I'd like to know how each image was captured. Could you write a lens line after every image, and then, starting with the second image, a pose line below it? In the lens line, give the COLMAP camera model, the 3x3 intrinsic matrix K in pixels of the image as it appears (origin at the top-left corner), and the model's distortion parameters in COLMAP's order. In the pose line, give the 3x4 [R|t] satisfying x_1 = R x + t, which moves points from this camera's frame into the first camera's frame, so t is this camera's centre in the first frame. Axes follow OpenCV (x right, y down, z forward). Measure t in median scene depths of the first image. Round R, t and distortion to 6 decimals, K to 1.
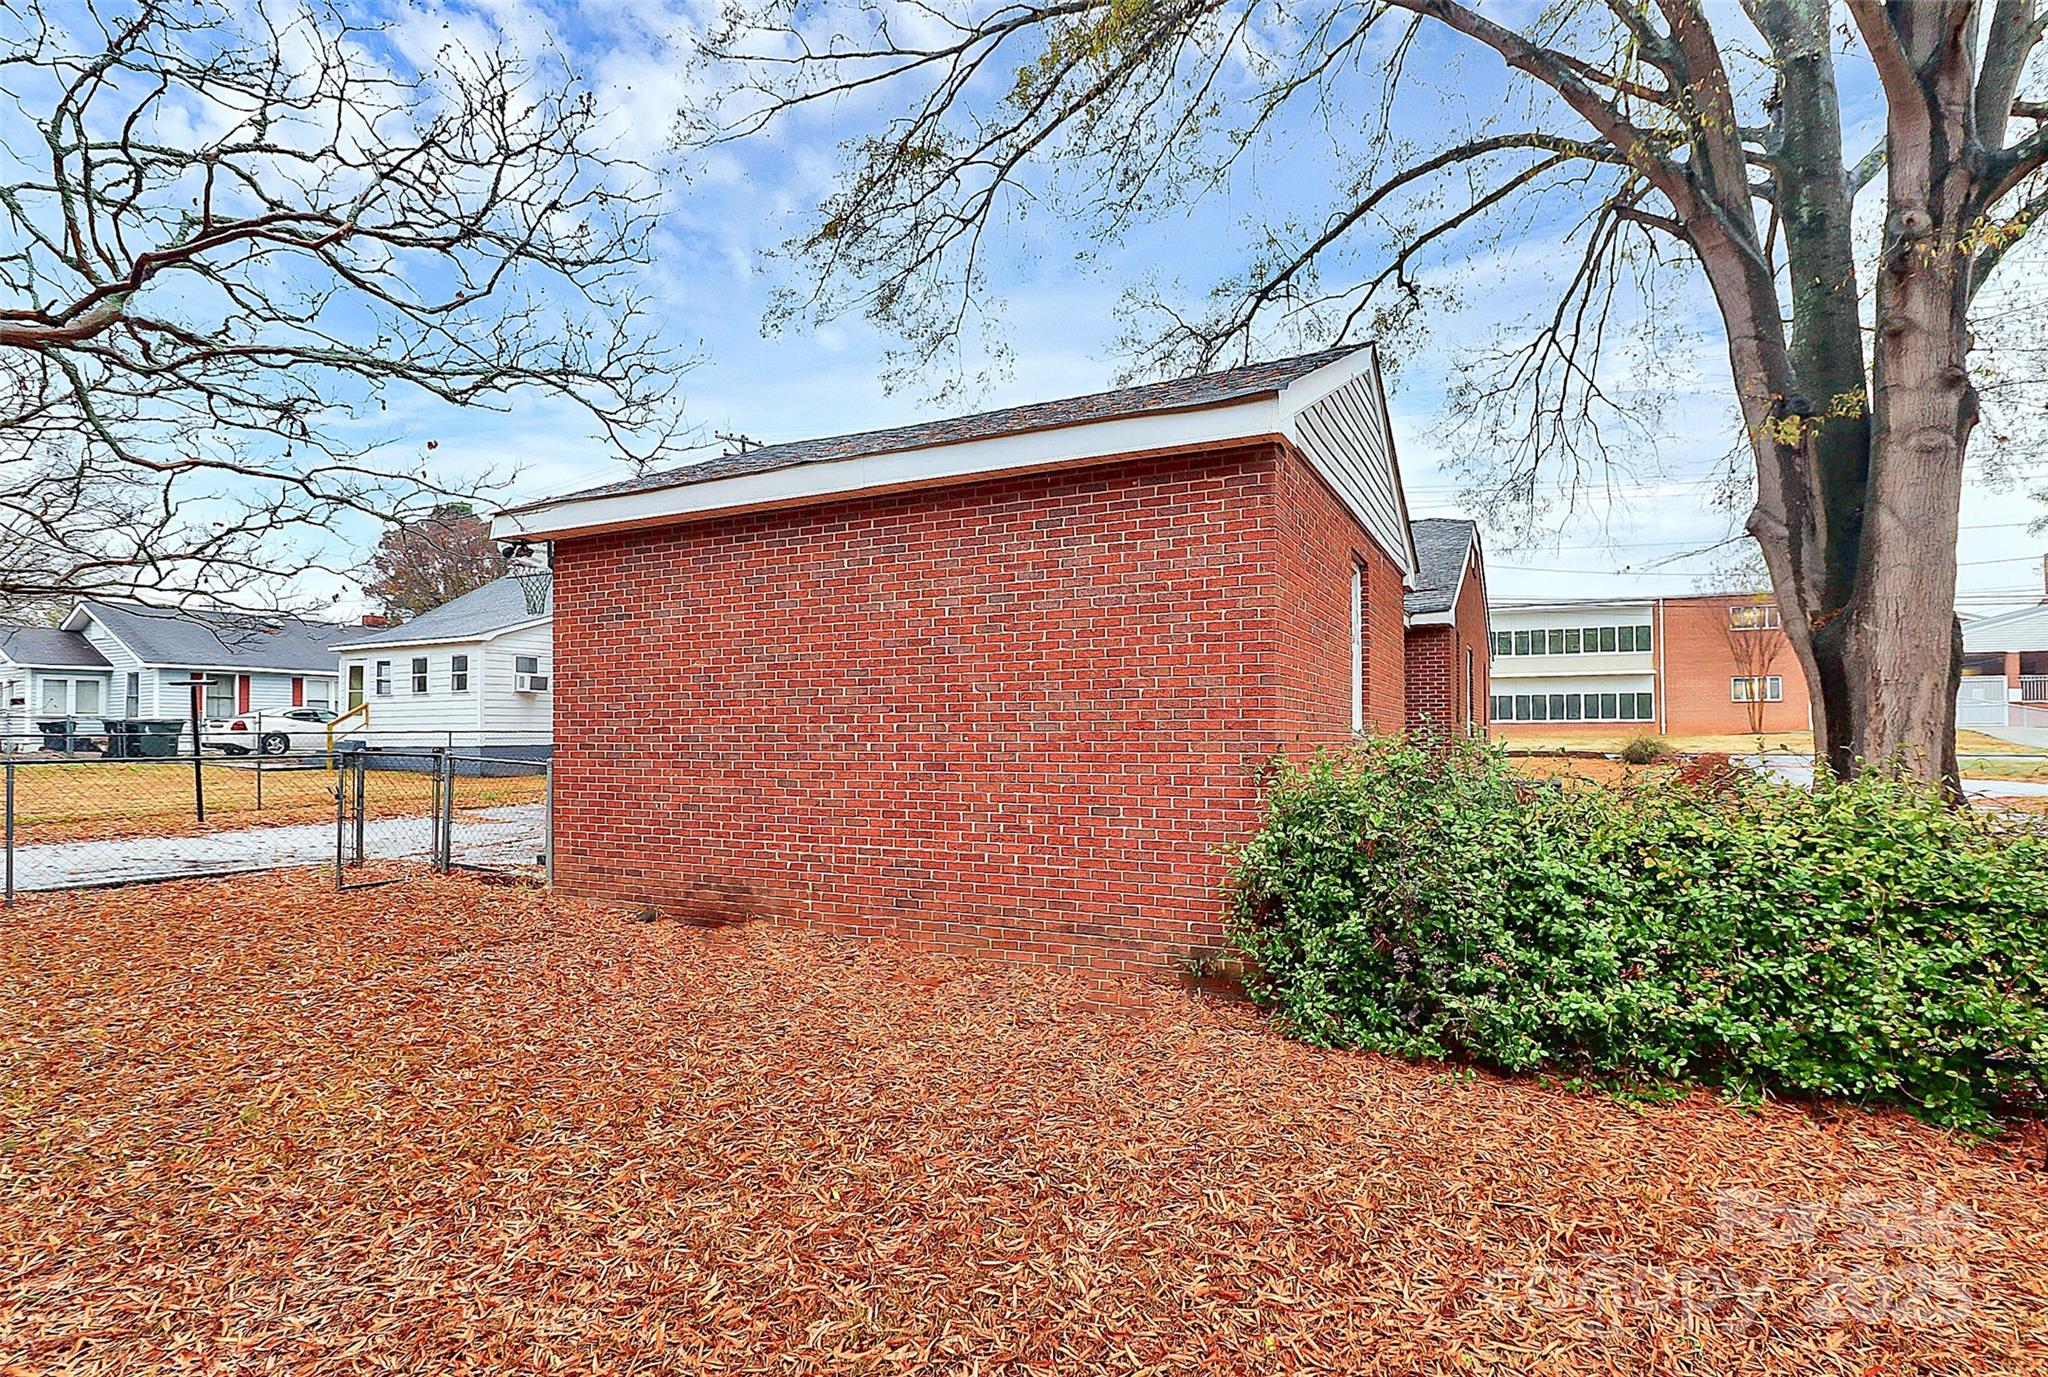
lens RADIAL K [[1008.7, 0, 1021.4], [0, 1008.7, 713.5], [0, 0, 1]] dist [-0.010251, -0.000498]
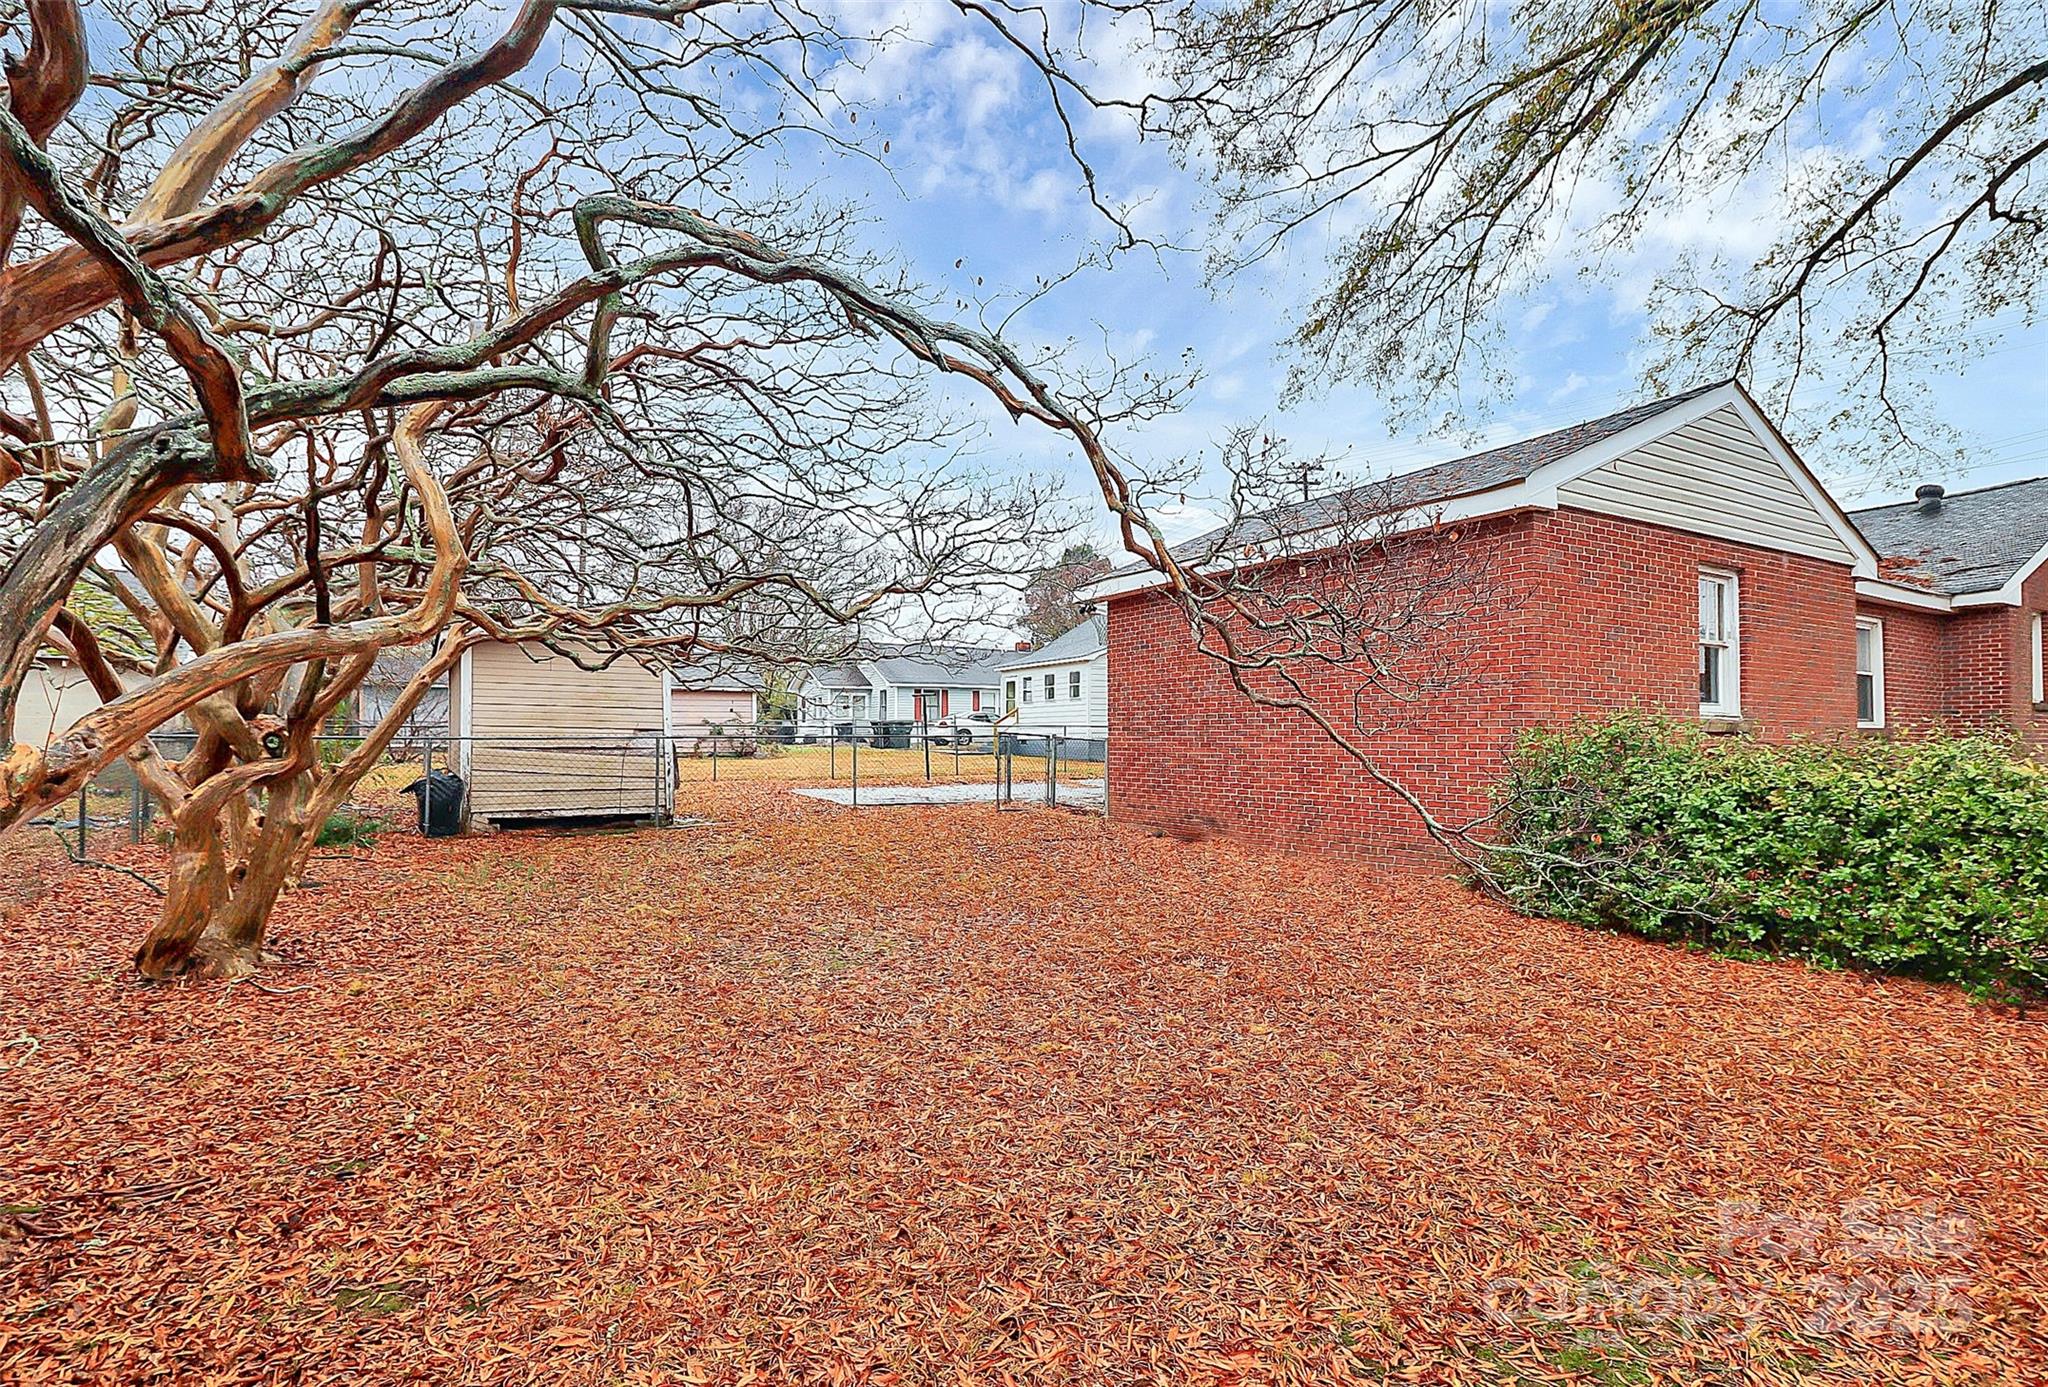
lens RADIAL K [[958.1, 0, 1024.0], [0, 958.1, 693.5], [0, 0, 1]] dist [-0.000024, -0.000078]
pose [[0.839317, -0.019864, -0.543279, 0.105353], [0.006851, 0.999639, -0.025967, 0.006183], [0.543599, 0.018072, 0.839150, -0.148401]]
